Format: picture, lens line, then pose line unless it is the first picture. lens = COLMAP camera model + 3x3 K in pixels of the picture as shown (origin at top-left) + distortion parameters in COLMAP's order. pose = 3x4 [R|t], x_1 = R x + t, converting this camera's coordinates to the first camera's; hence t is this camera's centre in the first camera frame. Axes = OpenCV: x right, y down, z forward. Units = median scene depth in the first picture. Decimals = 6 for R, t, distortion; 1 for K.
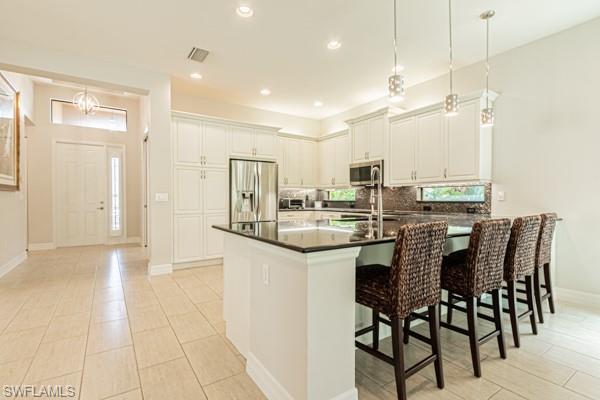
lens RADIAL K [[296.3, 0, 301.2], [0, 296.3, 198.0], [0, 0, 1]] dist [0.003201, 0.000919]
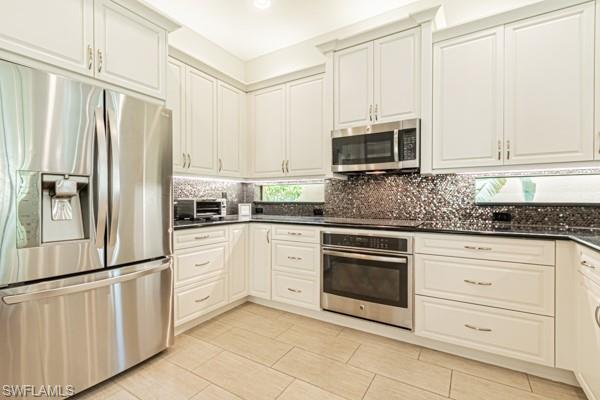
lens RADIAL K [[278.1, 0, 311.3], [0, 278.1, 202.1], [0, 0, 1]] dist [0.010070, -0.001370]
pose [[0.893926, -0.006731, 0.448164, -0.073088], [0.000148, 0.999892, 0.014721, 0.000704], [-0.448215, -0.013093, 0.893830, 0.542349]]
